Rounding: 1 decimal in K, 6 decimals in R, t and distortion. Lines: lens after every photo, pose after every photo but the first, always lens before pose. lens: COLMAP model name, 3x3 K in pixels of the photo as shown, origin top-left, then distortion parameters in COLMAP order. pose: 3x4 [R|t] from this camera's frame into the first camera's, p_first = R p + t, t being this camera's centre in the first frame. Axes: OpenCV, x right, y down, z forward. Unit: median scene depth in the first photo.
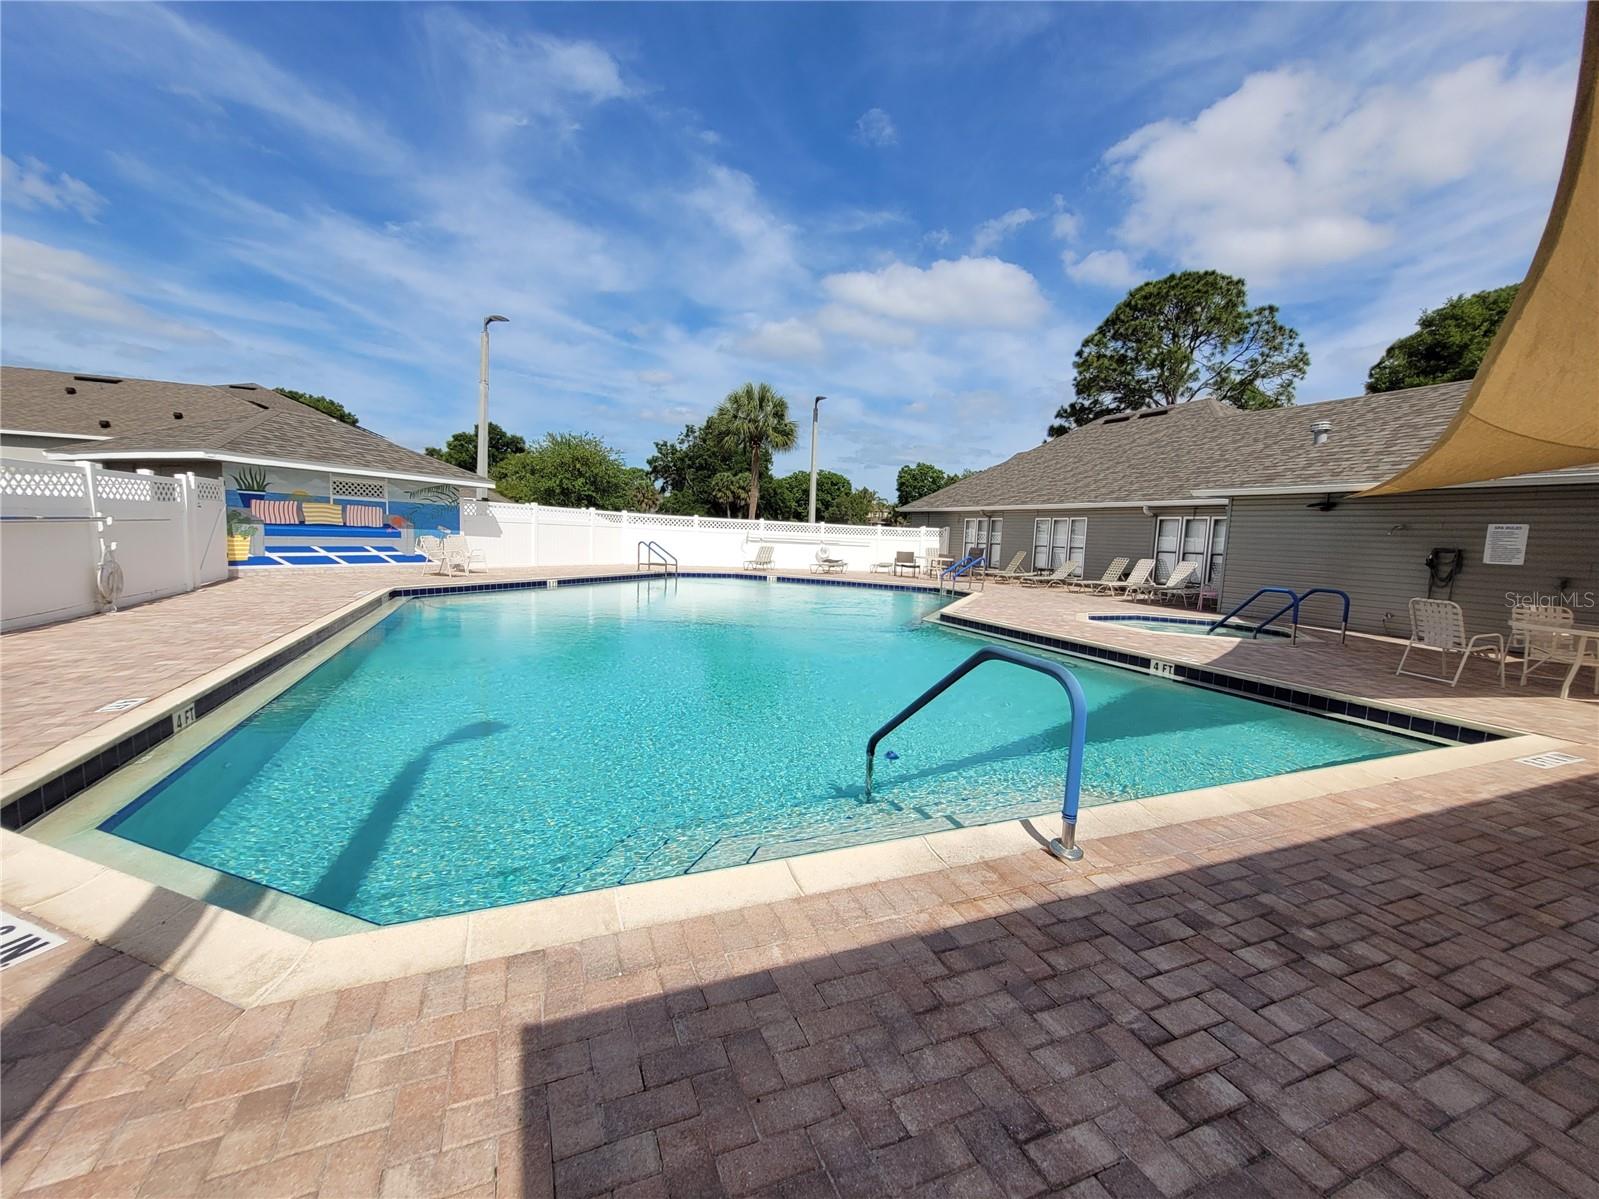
lens RADIAL K [[666.5, 0, 809.5], [0, 666.5, 595.0], [0, 0, 1]] dist [0.000055, -0.000129]
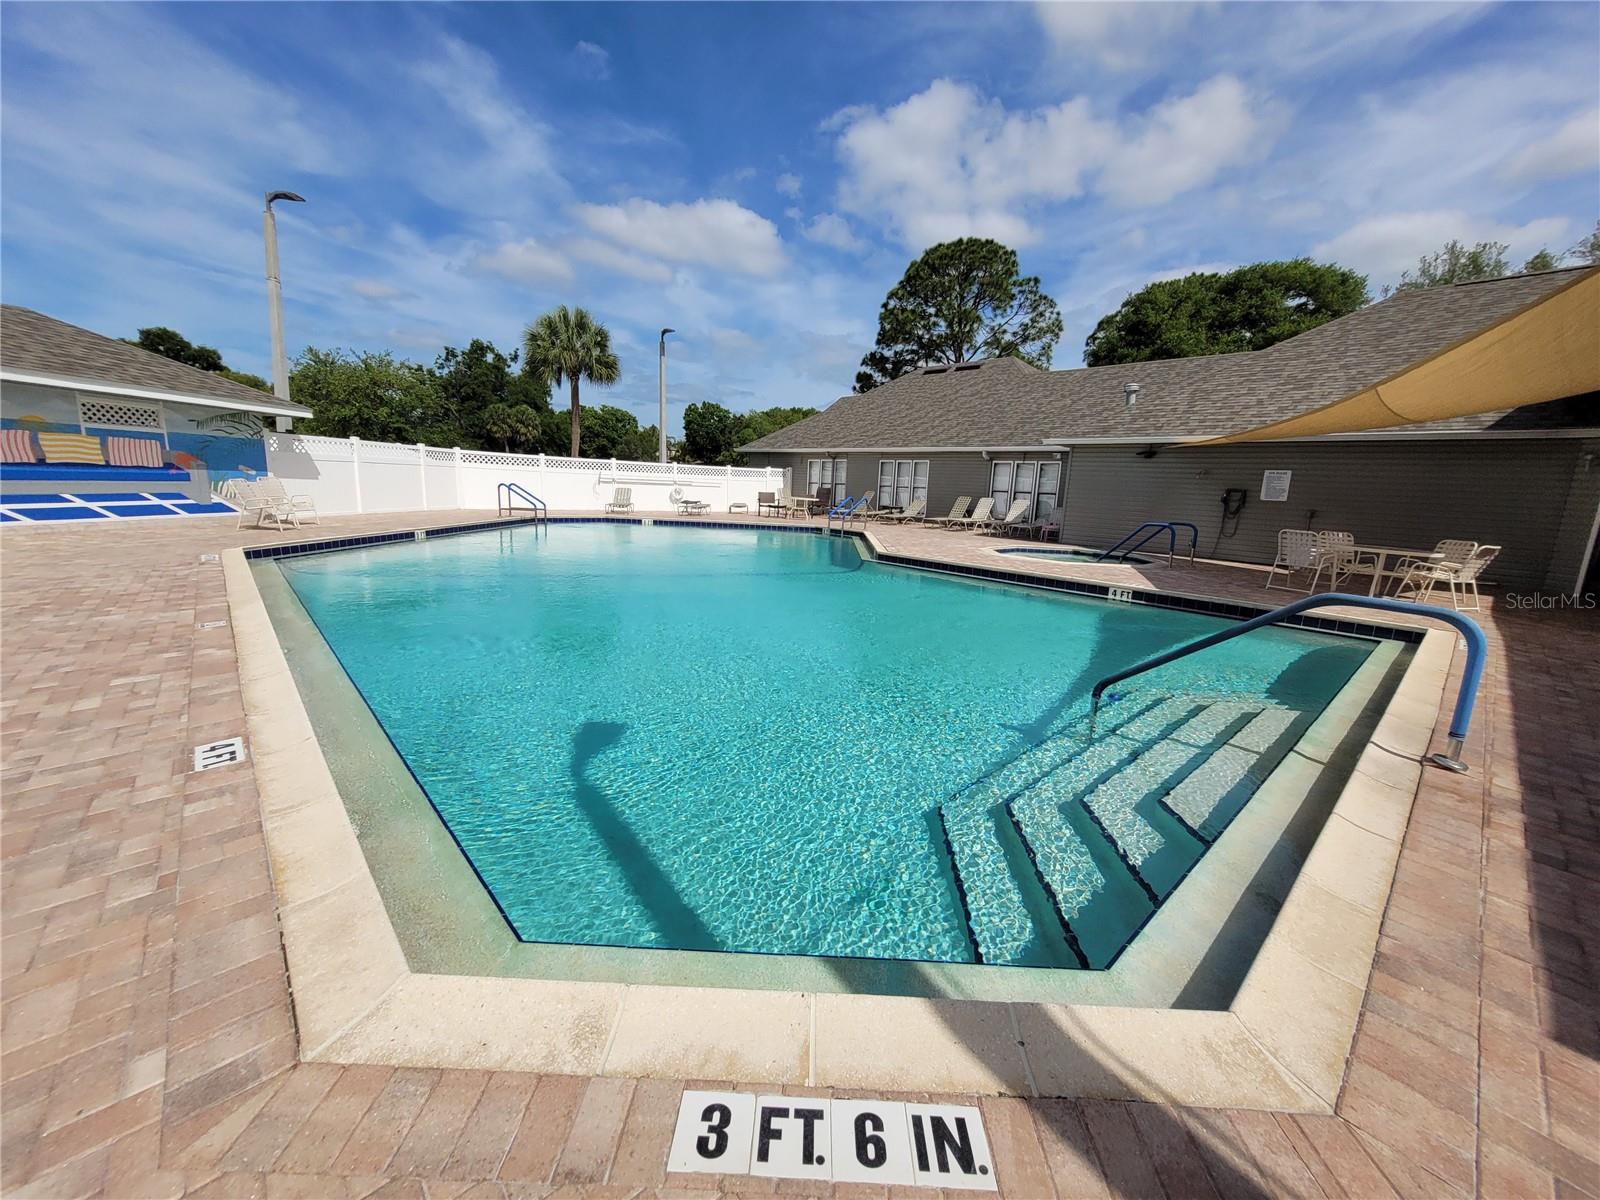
lens RADIAL K [[632.5, 0, 800.0], [0, 632.5, 600.0], [0, 0, 1]] dist [0.003420, -0.000166]
pose [[0.941805, -0.064751, 0.329865, -0.142763], [0.028361, 0.993080, 0.113965, -0.009437], [-0.334962, -0.097977, 0.937124, 0.046829]]
